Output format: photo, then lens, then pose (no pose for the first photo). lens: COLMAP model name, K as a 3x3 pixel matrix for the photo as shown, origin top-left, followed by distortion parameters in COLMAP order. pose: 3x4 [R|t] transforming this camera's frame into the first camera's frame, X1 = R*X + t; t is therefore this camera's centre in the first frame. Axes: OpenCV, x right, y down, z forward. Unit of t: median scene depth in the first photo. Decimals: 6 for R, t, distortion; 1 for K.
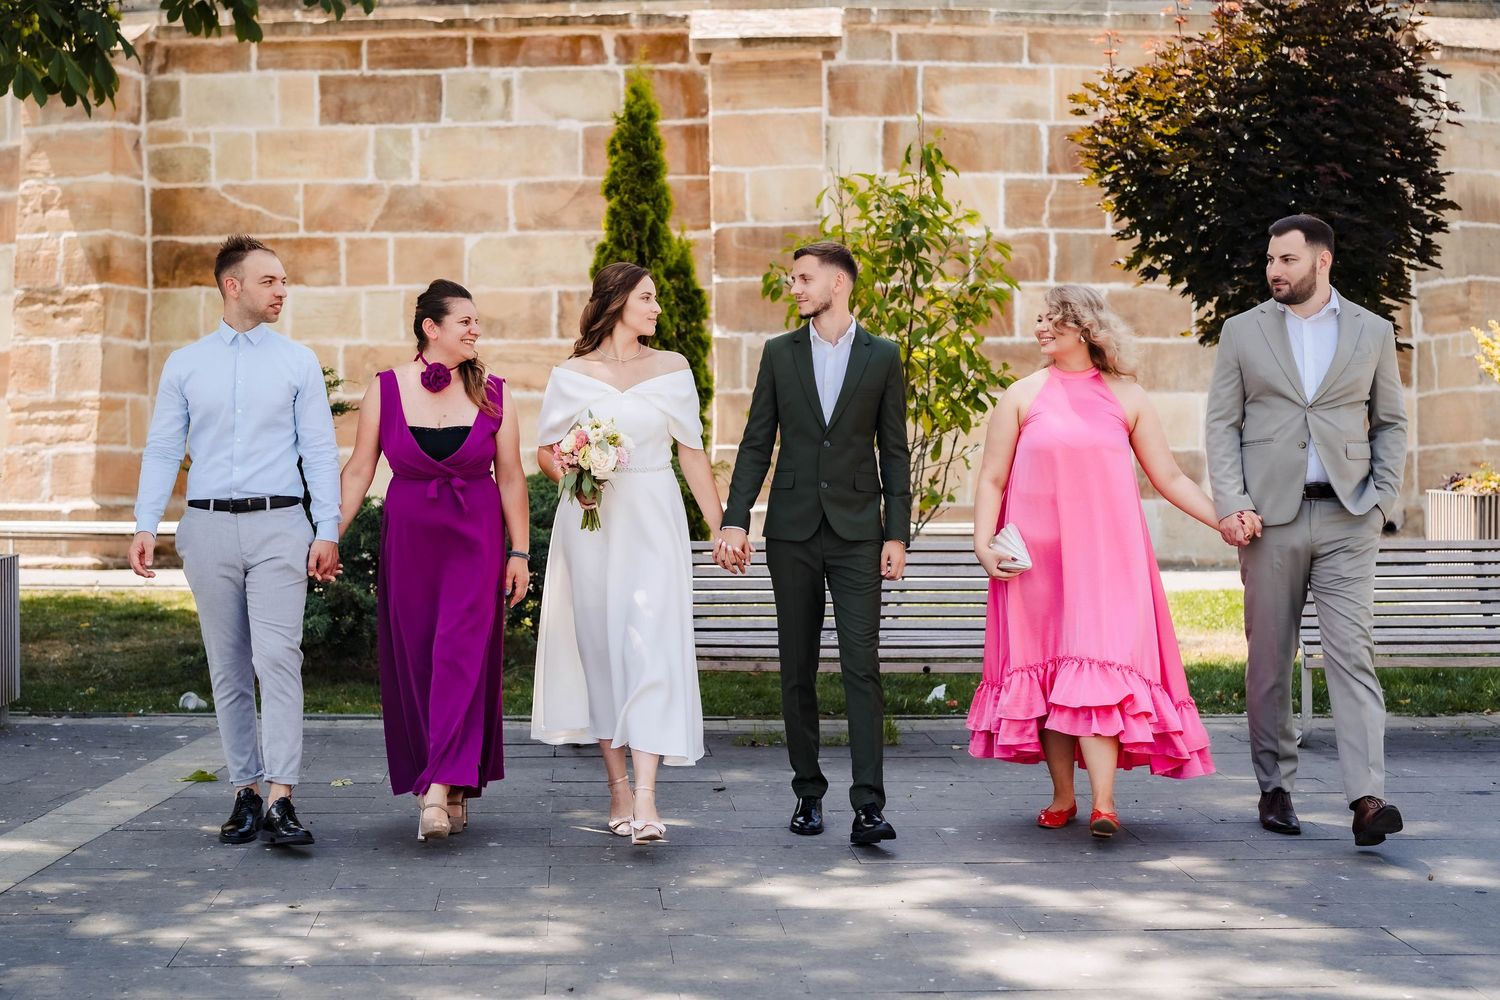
lens RADIAL K [[2016.7, 0, 739.0], [0, 2016.7, 502.0], [0, 0, 1]] dist [0.034313, 0.000000]
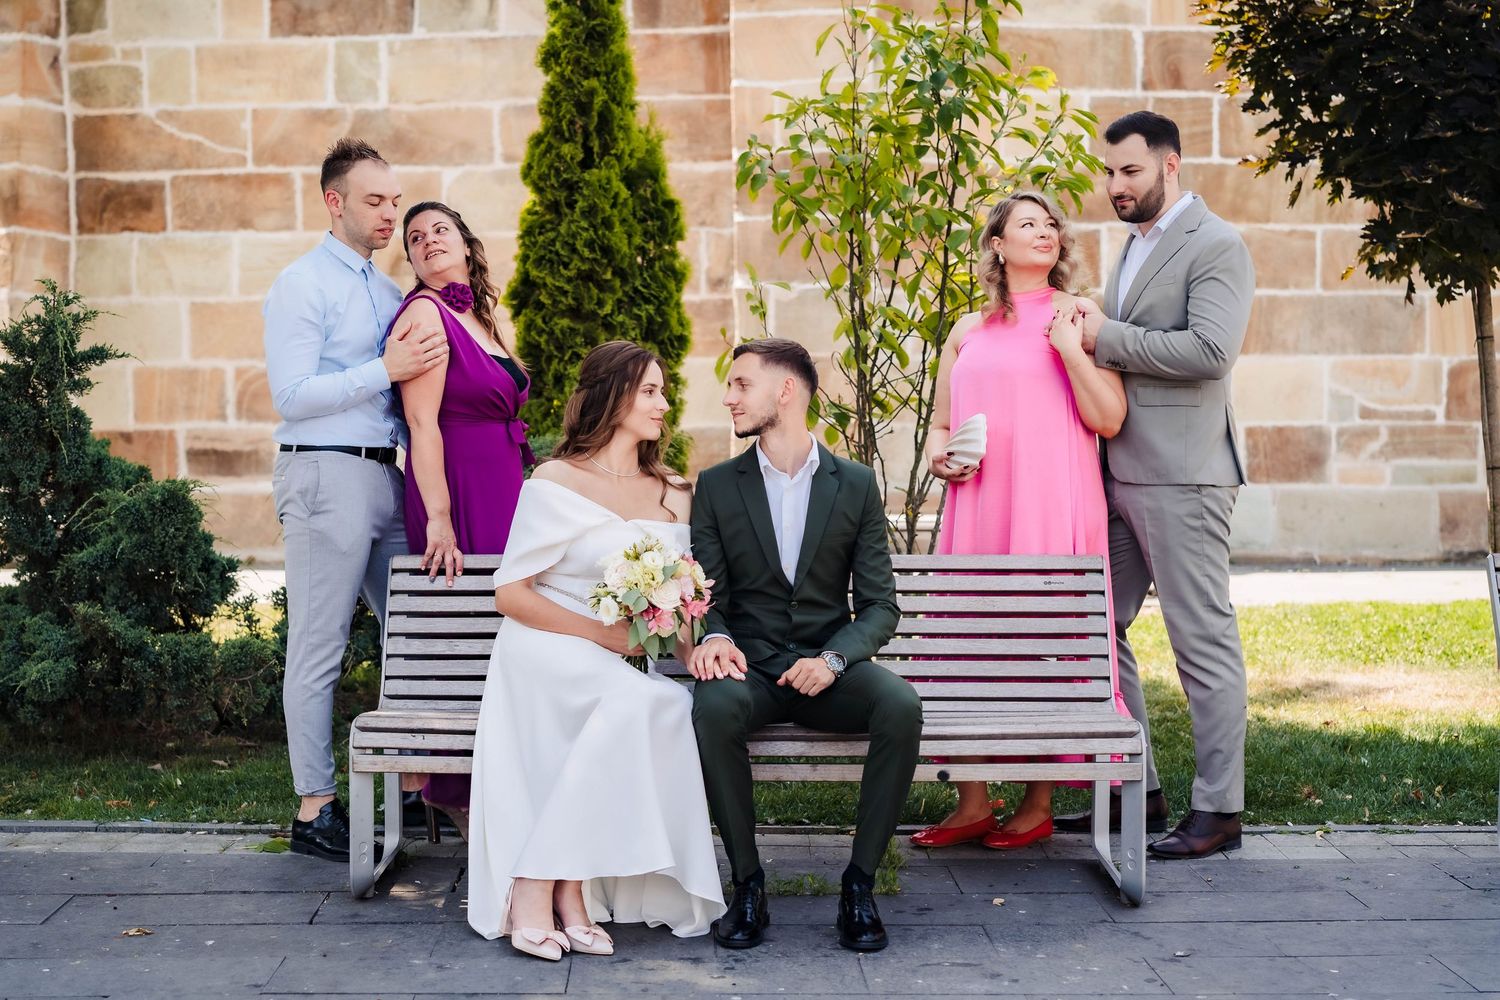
lens RADIAL K [[2016.7, 0, 756.5], [0, 2016.7, 550.6], [0, 0, 1]] dist [0.034313, 0.000000]
pose [[0.999470, 0.000521, -0.032559, 0.021892], [0.000527, 0.999482, 0.032172, -0.000751], [0.032559, -0.032172, 0.998952, 0.161071]]
